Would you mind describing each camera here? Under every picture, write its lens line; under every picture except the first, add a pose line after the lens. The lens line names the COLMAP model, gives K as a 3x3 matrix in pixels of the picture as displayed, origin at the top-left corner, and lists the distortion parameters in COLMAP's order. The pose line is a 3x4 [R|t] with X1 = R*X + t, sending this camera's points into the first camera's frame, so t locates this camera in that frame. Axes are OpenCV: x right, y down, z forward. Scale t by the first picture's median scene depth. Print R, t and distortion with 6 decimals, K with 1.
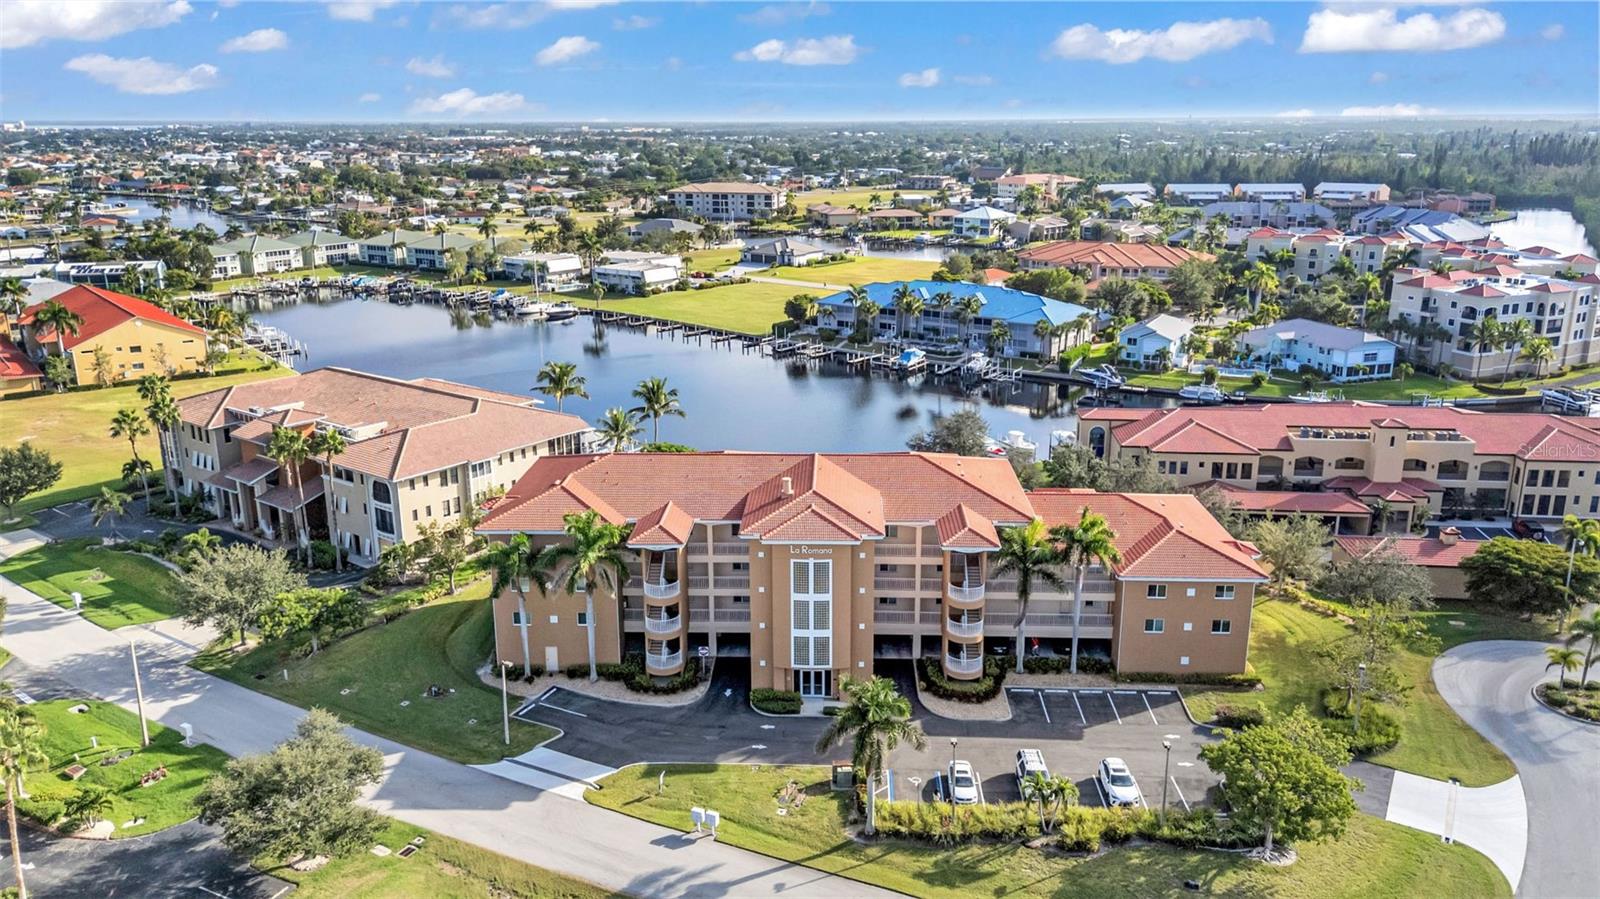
lens RADIAL K [[1171.4, 0, 799.9], [0, 1171.4, 448.8], [0, 0, 1]] dist [0.072453, -0.067645]
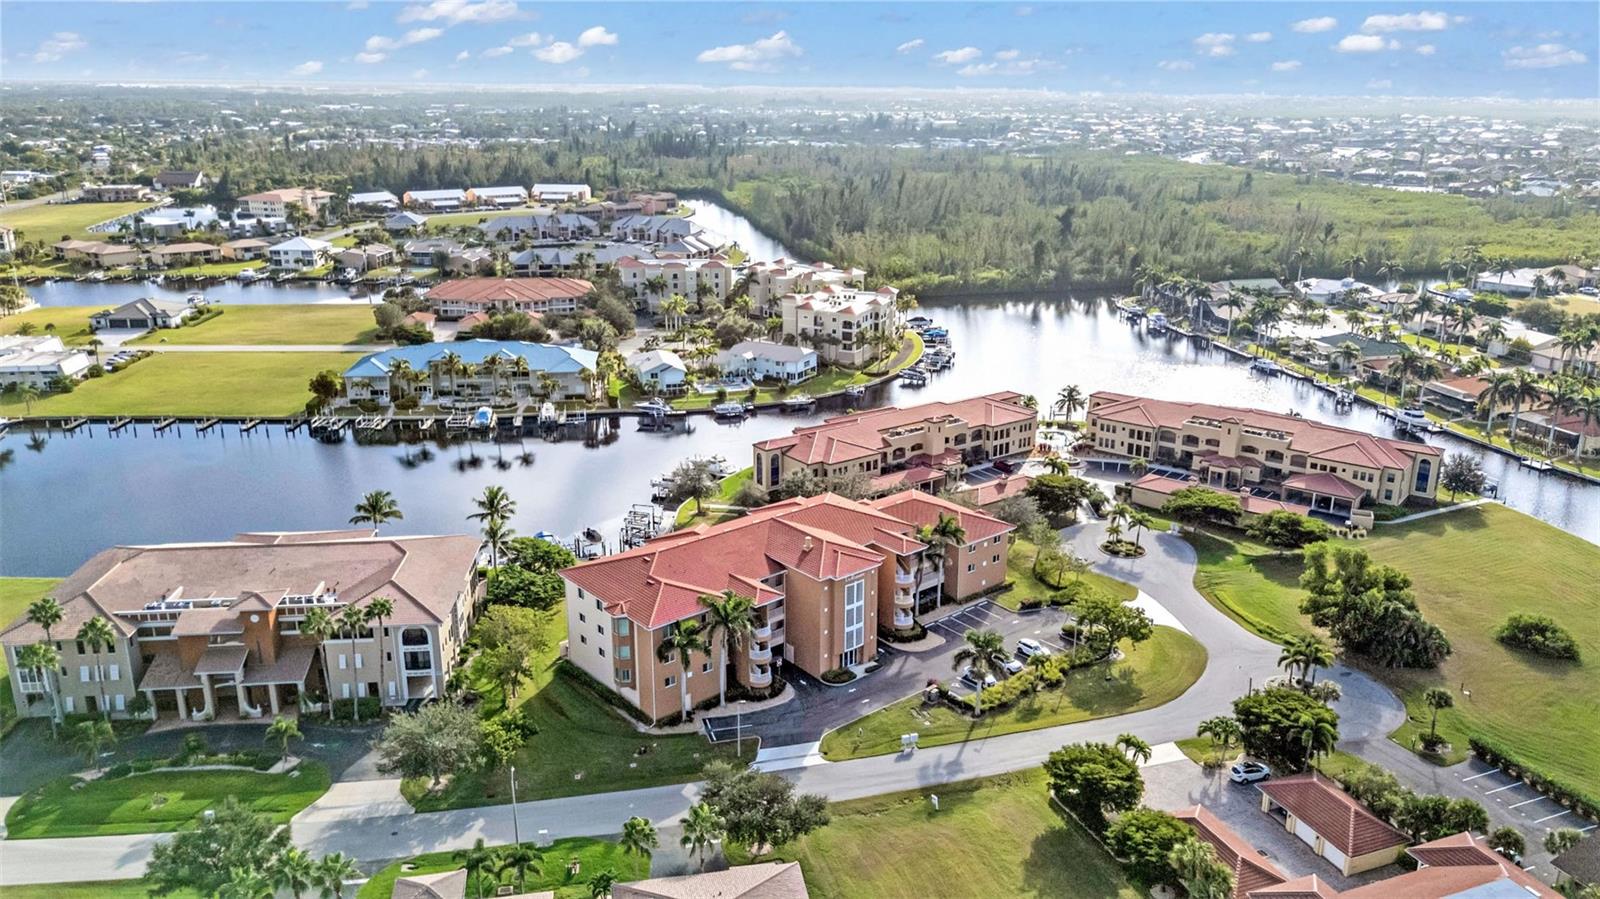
lens RADIAL K [[1171.4, 0, 799.9], [0, 1171.4, 448.8], [0, 0, 1]] dist [0.072453, -0.067645]
pose [[0.744876, -0.195610, 0.637884, -0.433035], [0.176344, 0.979779, 0.094531, -0.104809], [-0.643477, 0.042073, 0.764309, -0.081861]]
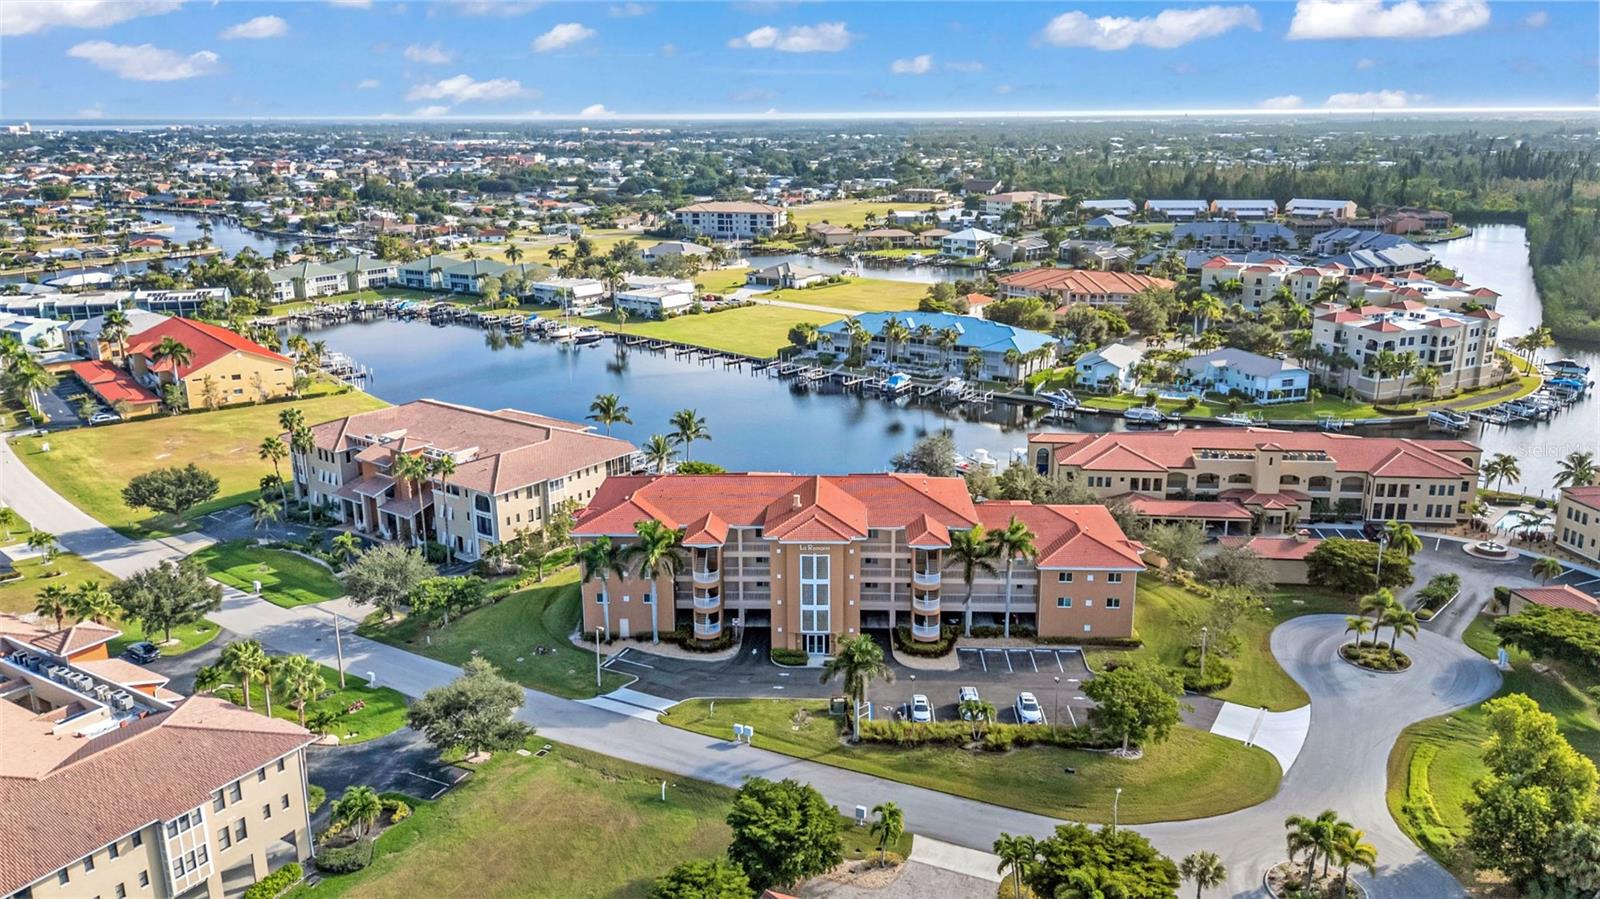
lens RADIAL K [[1173.8, 0, 799.9], [0, 1173.8, 441.1], [0, 0, 1]] dist [0.072290, -0.062458]
pose [[0.999998, -0.001433, 0.001363, -0.004138], [0.001438, 0.999991, -0.004074, -0.014443], [-0.001357, 0.004076, 0.999991, -0.165347]]
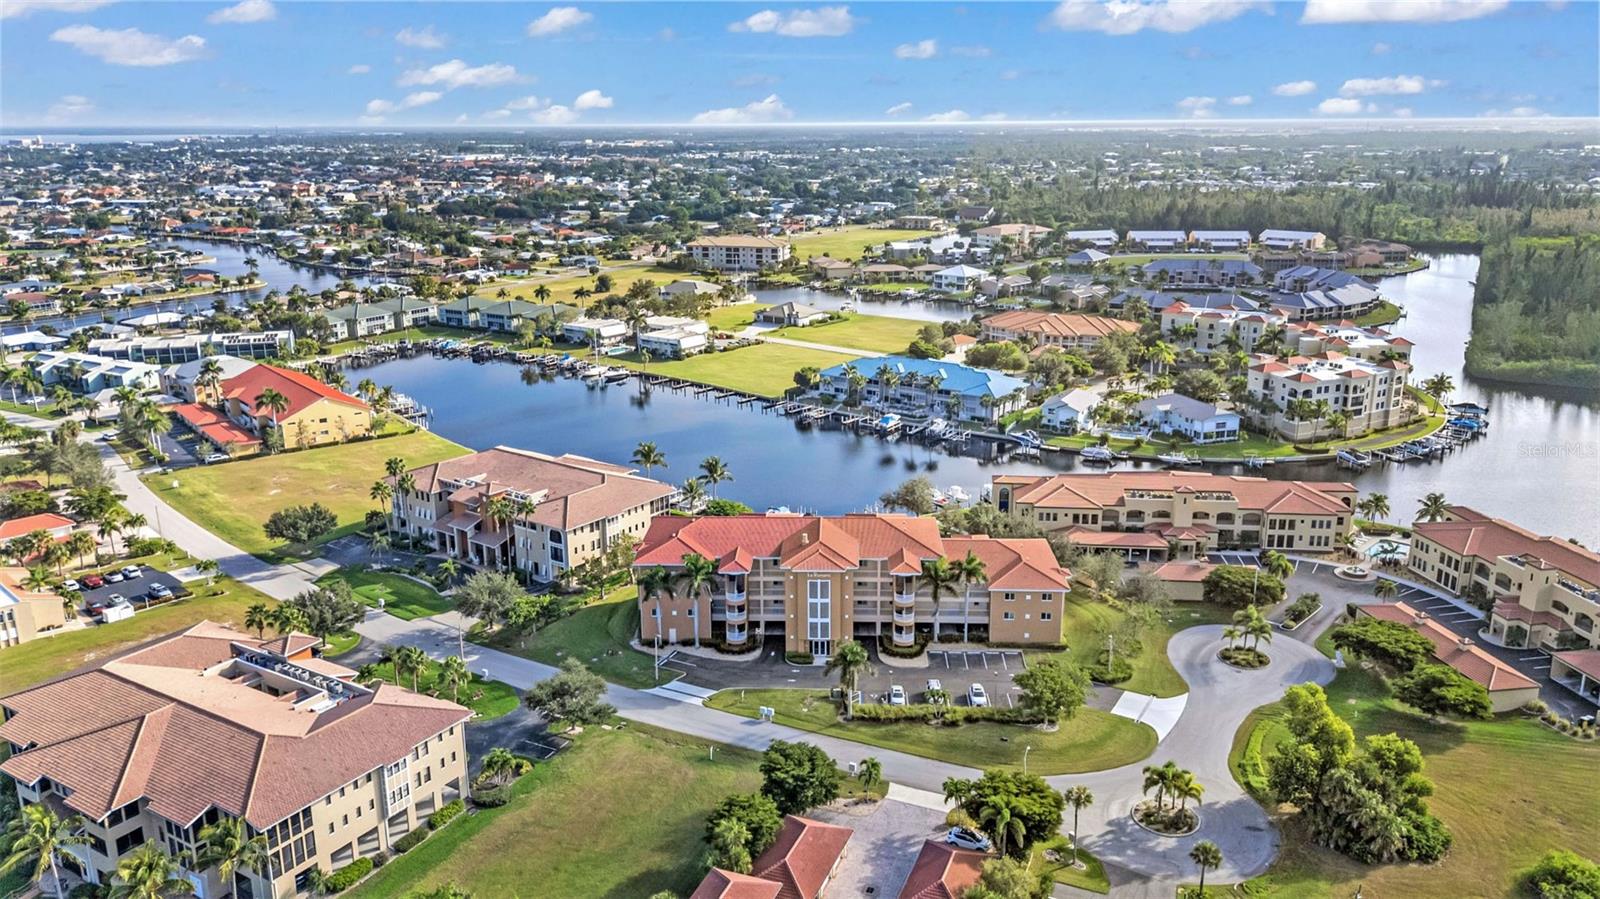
lens RADIAL K [[1173.8, 0, 799.9], [0, 1173.8, 441.1], [0, 0, 1]] dist [0.072290, -0.062458]
pose [[0.999998, -0.001938, 0.000790, -0.008914], [0.001945, 0.999960, -0.008740, -0.044993], [-0.000773, 0.008742, 0.999961, -0.353738]]
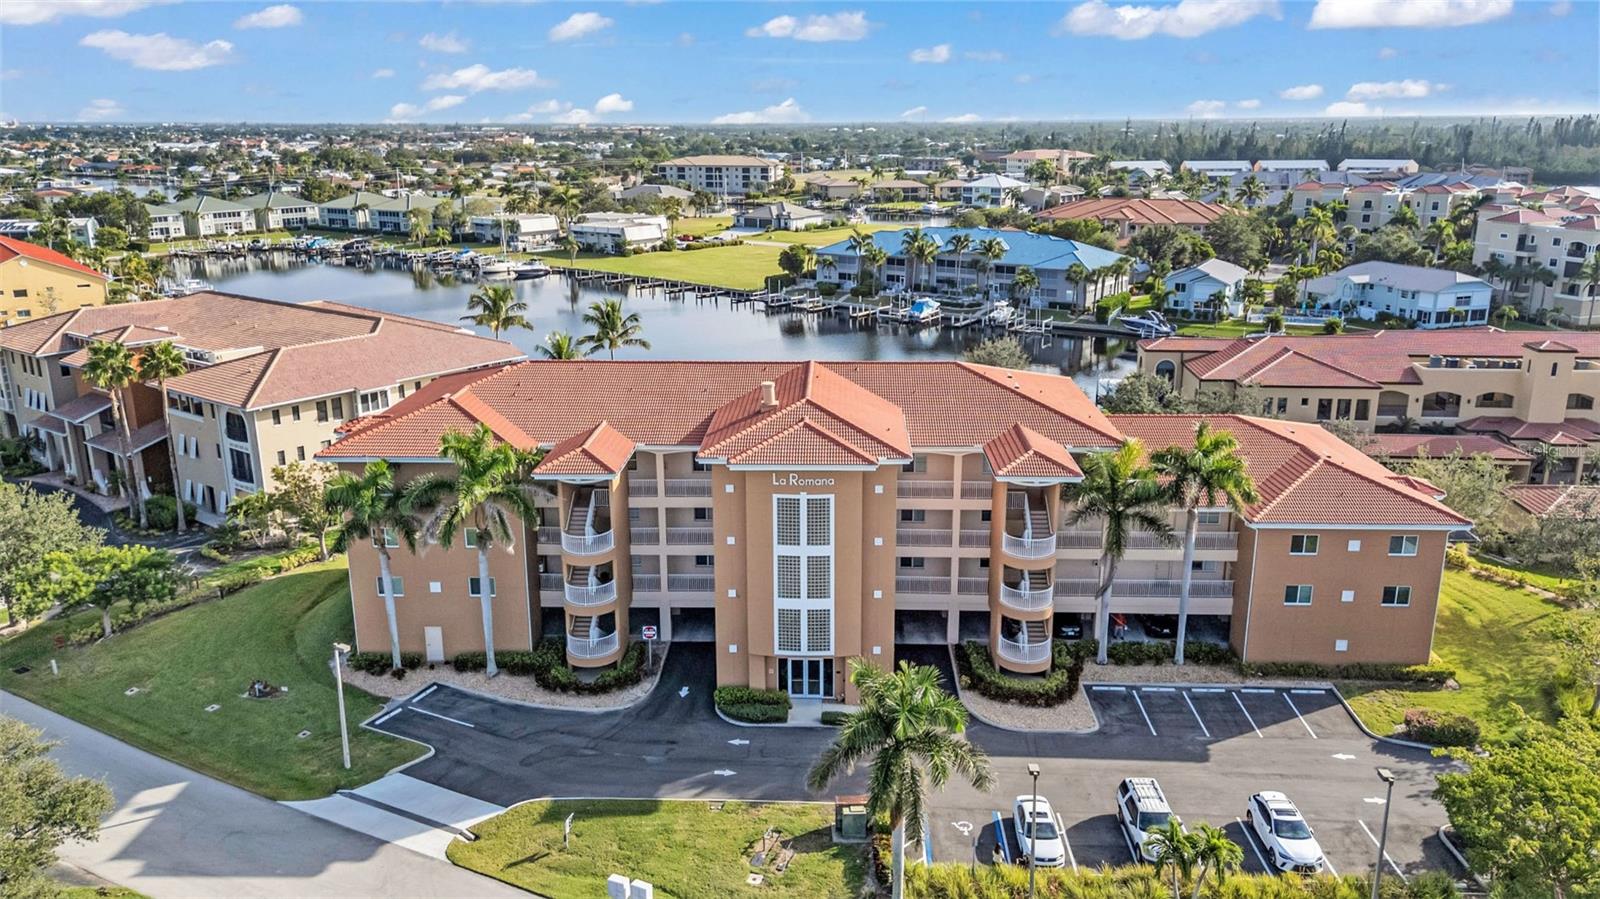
lens RADIAL K [[1171.4, 0, 799.9], [0, 1171.4, 448.8], [0, 0, 1]] dist [0.072453, -0.067645]
pose [[1.000000, -0.000379, -0.000039, 0.003184], [0.000379, 0.999998, -0.001844, 0.028852], [0.000040, 0.001844, 0.999998, 0.134812]]
